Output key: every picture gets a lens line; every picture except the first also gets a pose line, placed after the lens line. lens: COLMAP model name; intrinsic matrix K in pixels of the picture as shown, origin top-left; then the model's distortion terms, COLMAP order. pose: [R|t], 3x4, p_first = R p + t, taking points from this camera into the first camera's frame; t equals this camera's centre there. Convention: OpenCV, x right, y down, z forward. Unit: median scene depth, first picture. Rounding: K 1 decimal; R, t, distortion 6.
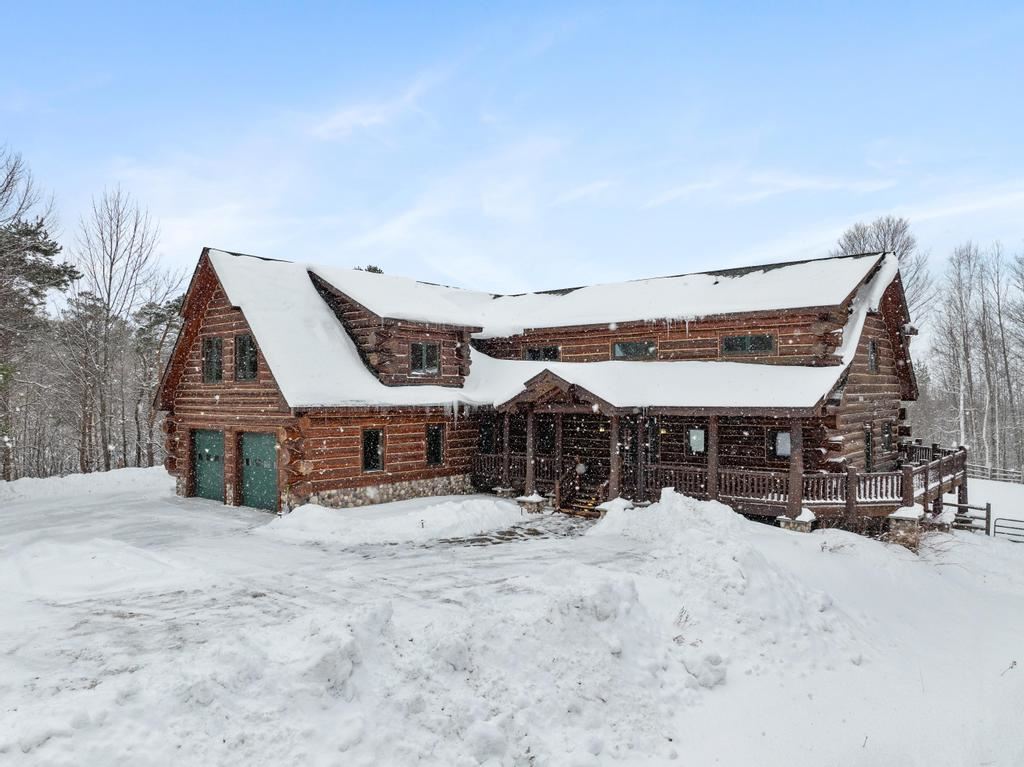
lens RADIAL K [[708.1, 0, 512.0], [0, 708.1, 383.5], [0, 0, 1]] dist [-0.036586, -0.000396]
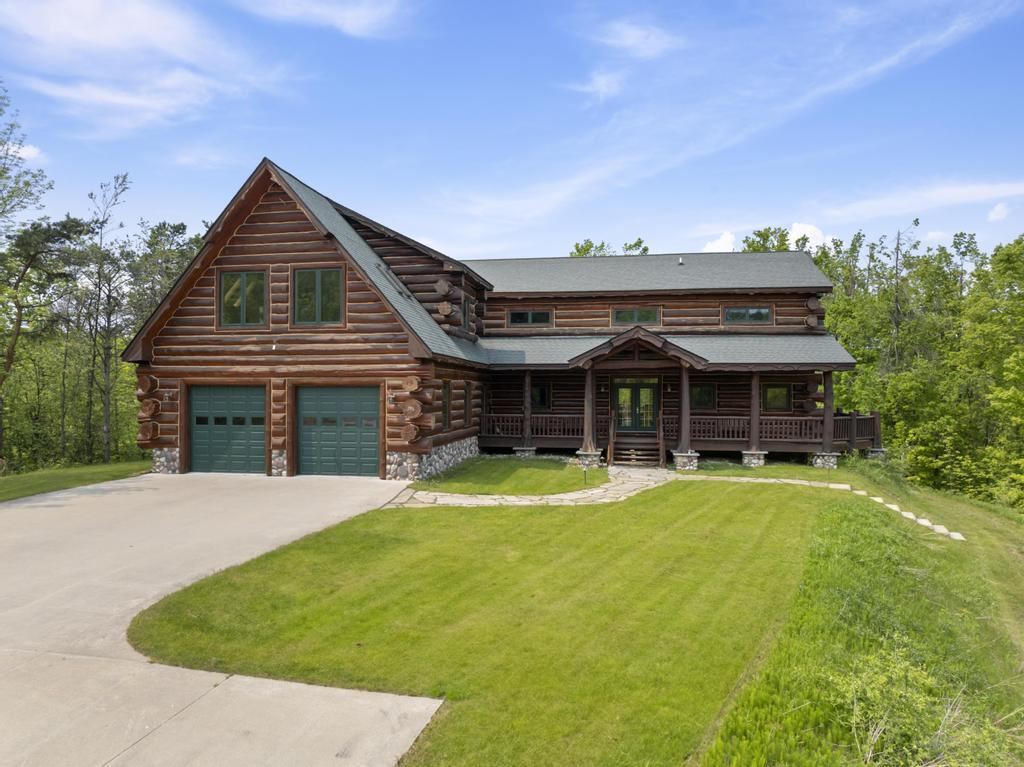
lens RADIAL K [[708.1, 0, 512.0], [0, 708.1, 383.5], [0, 0, 1]] dist [-0.036586, -0.000396]
pose [[0.836602, 0.006102, 0.547778, -0.631150], [-0.028204, 0.999092, 0.031945, 0.031065], [-0.547085, -0.042175, 0.836014, 0.161774]]
